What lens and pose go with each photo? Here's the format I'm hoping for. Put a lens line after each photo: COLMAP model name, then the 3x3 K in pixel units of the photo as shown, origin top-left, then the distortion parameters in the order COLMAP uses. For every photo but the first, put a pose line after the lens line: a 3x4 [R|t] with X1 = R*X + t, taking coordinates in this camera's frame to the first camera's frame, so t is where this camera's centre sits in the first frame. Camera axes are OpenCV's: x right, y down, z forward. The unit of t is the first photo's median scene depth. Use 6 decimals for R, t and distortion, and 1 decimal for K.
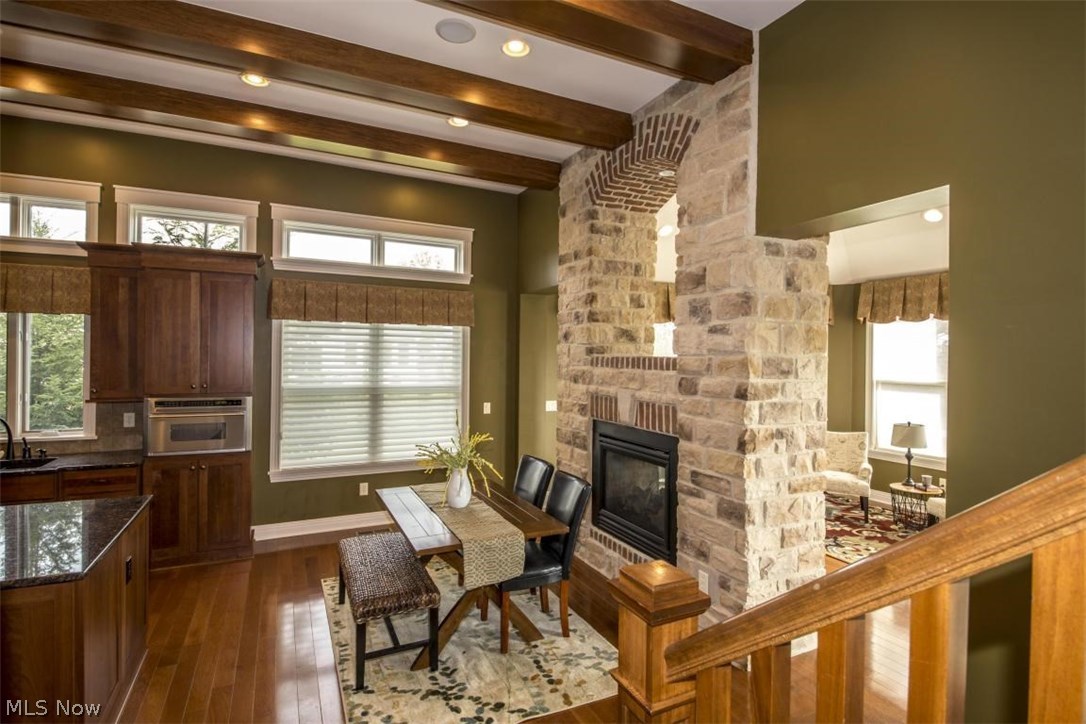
lens RADIAL K [[537.4, 0, 546.0], [0, 537.4, 363.6], [0, 0, 1]] dist [-0.001261, -0.000146]
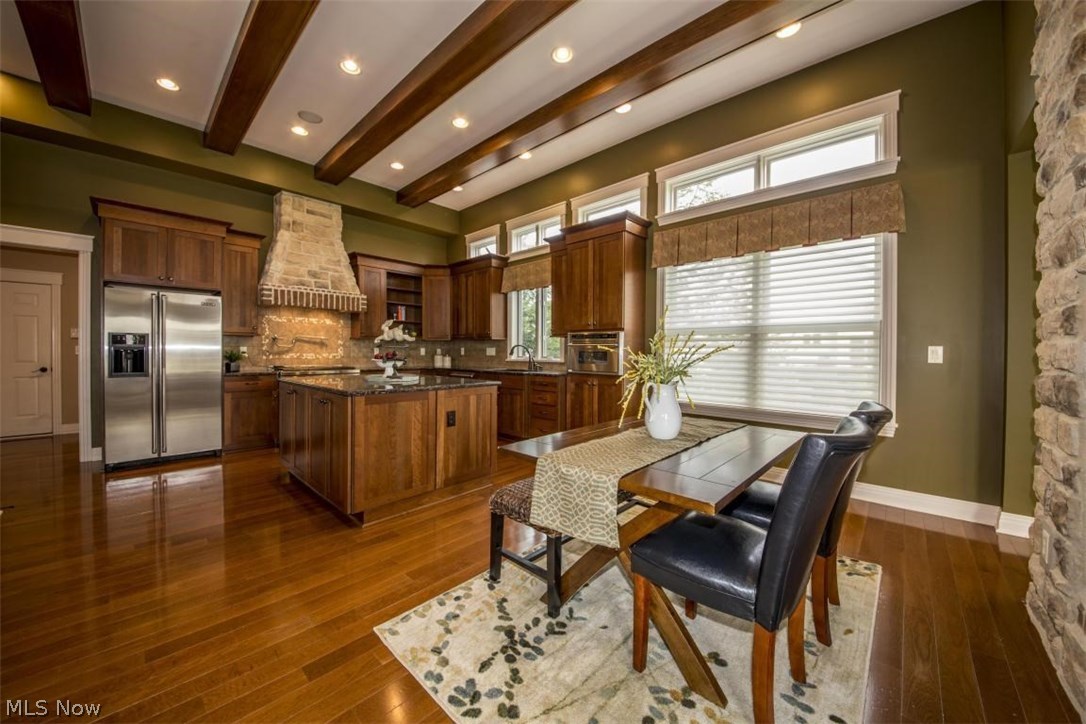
lens RADIAL K [[387.1, 0, 540.9], [0, 387.1, 360.0], [0, 0, 1]] dist [-0.013272, -0.000454]
pose [[0.343108, 0.010653, -0.939236, 0.247951], [-0.004601, 0.999943, 0.009661, 0.137738], [0.939285, 0.001006, 0.343137, 0.599127]]
